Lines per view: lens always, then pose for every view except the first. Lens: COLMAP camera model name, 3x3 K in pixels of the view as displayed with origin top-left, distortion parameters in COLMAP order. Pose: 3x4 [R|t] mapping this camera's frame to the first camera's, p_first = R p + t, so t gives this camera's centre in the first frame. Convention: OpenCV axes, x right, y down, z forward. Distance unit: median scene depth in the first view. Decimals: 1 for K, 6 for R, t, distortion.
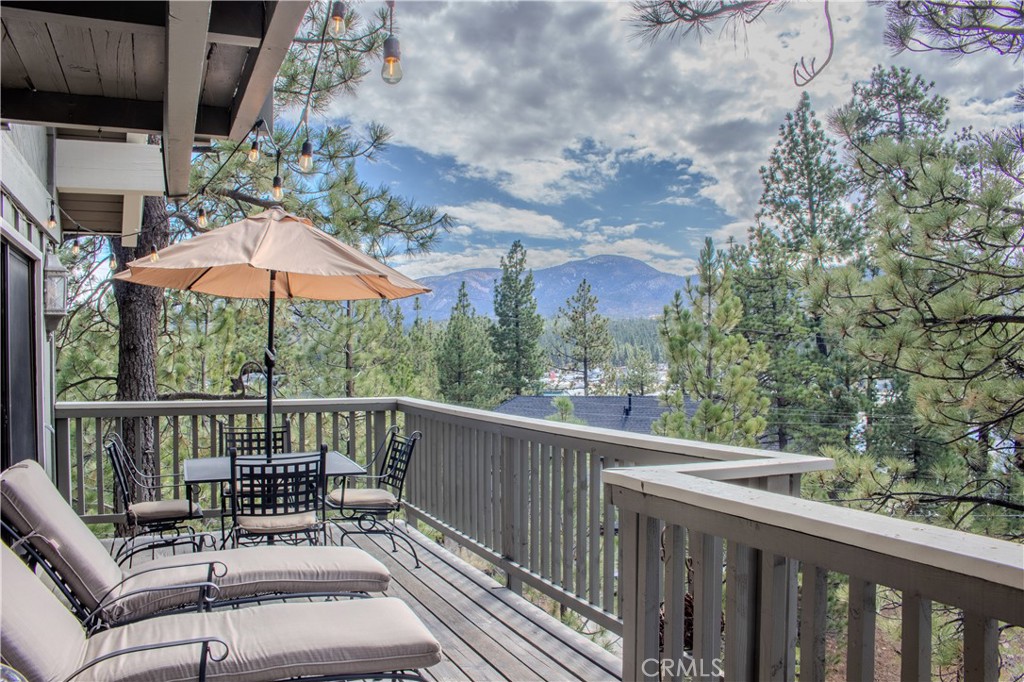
lens RADIAL K [[831.4, 0, 483.5], [0, 831.4, 352.7], [0, 0, 1]] dist [-0.089446, 0.009359]
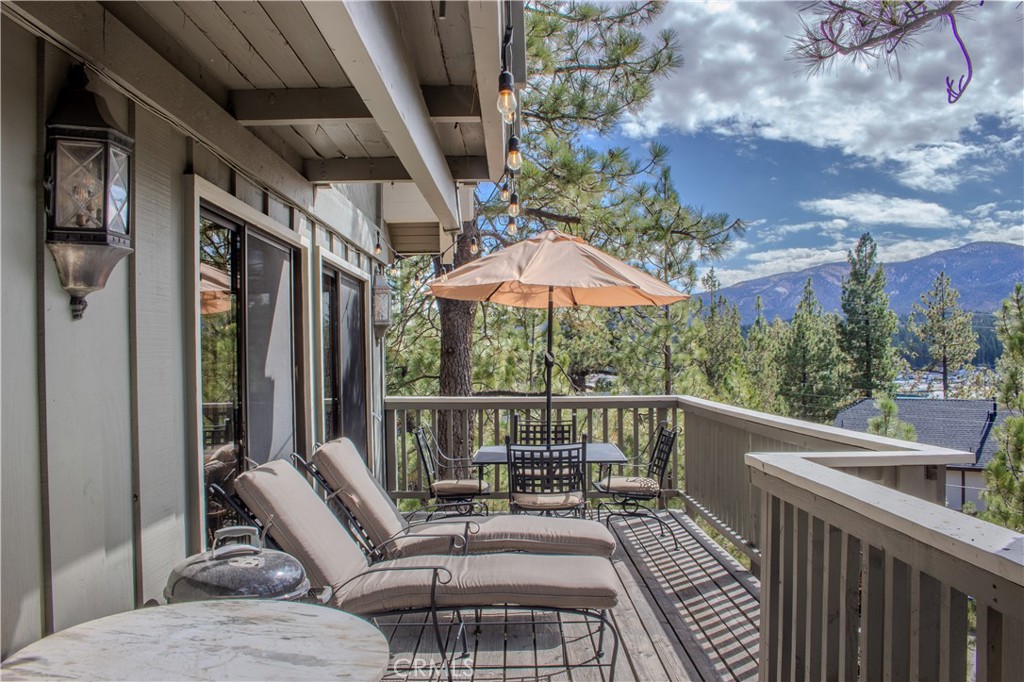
lens RADIAL K [[855.0, 0, 515.5], [0, 855.0, 352.3], [0, 0, 1]] dist [-0.156164, 0.121102]
pose [[0.926779, -0.005370, -0.375568, 0.114381], [0.005026, 0.999986, -0.001894, -0.001101], [0.375573, -0.000133, 0.926793, -0.093869]]
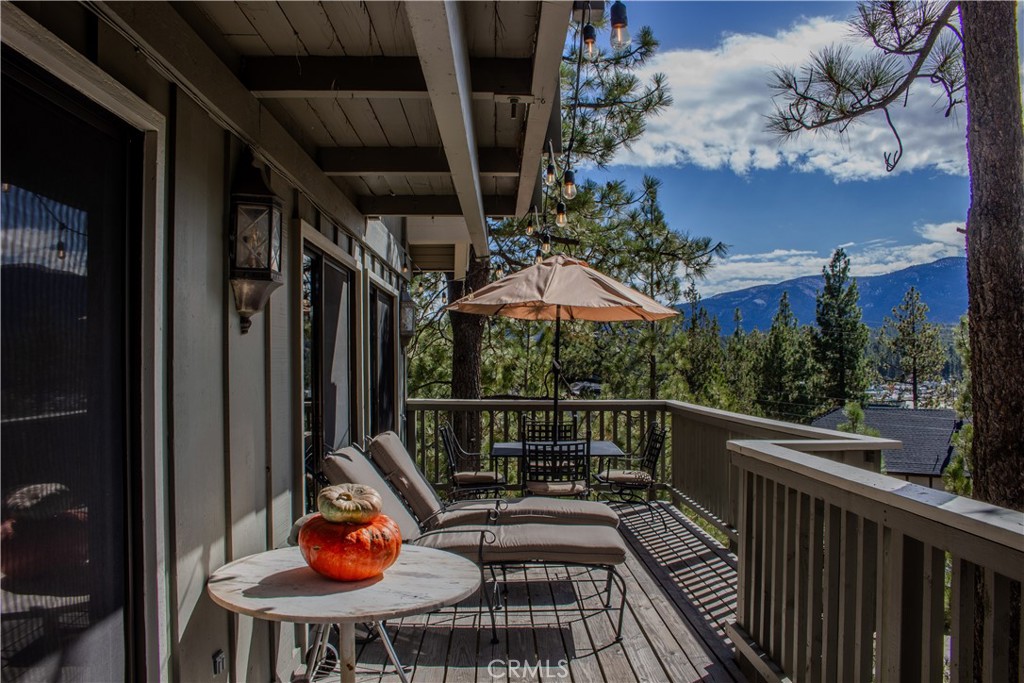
lens RADIAL K [[855.0, 0, 515.5], [0, 855.0, 352.8], [0, 0, 1]] dist [-0.156164, 0.121102]
pose [[0.935759, 0.000572, -0.352640, 0.128729], [-0.004550, 0.999935, -0.010453, -0.001511], [0.352611, 0.011386, 0.935701, -0.240407]]
